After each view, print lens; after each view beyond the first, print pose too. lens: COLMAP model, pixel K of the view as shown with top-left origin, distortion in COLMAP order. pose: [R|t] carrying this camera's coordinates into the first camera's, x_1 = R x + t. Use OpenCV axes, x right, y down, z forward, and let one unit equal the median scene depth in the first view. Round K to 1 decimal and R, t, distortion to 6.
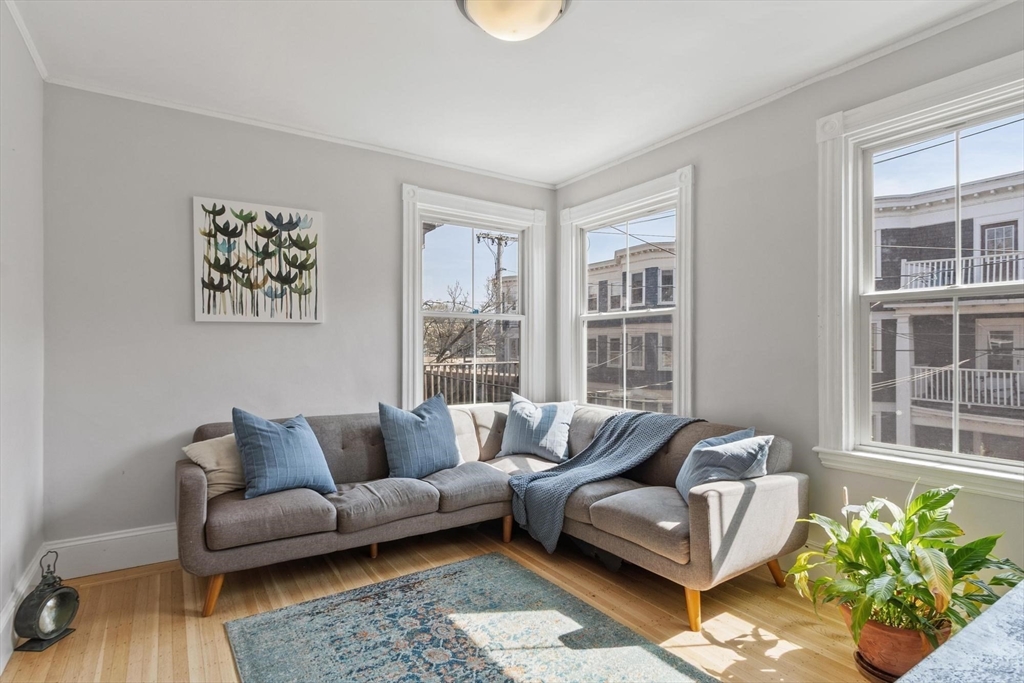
lens RADIAL K [[532.3, 0, 504.1], [0, 532.3, 342.6], [0, 0, 1]] dist [0.005787, -0.000332]
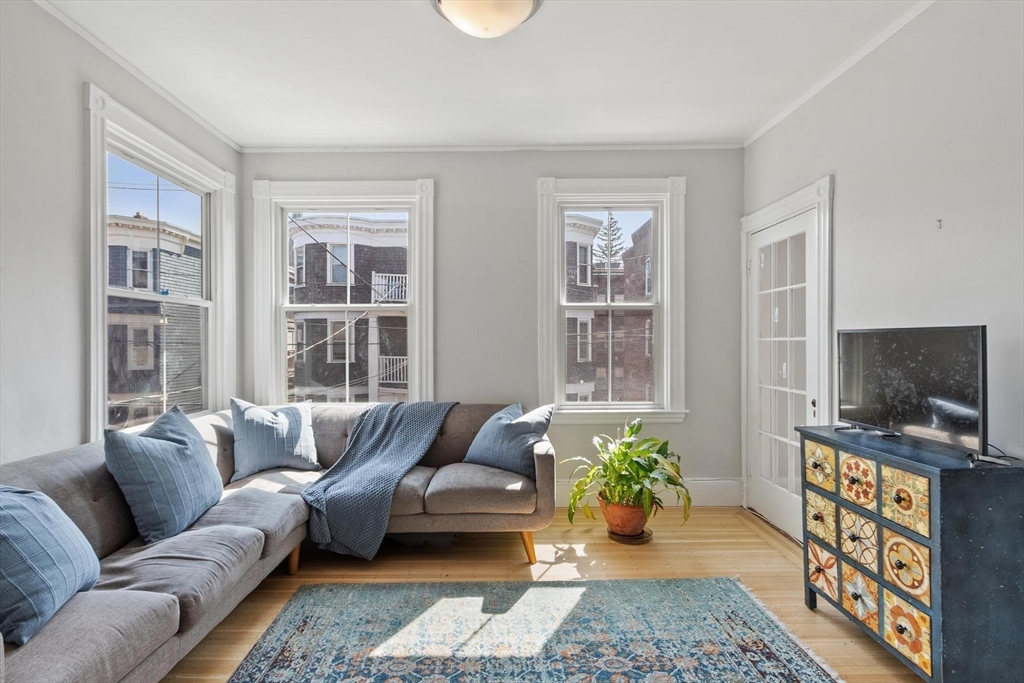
lens RADIAL K [[532.3, 0, 502.8], [0, 532.3, 340.2], [0, 0, 1]] dist [0.005787, -0.000332]
pose [[0.525413, -0.001453, 0.850846, -0.573853], [-0.002841, 0.999990, 0.003462, 0.004037], [-0.850843, -0.004236, 0.525403, 0.301292]]
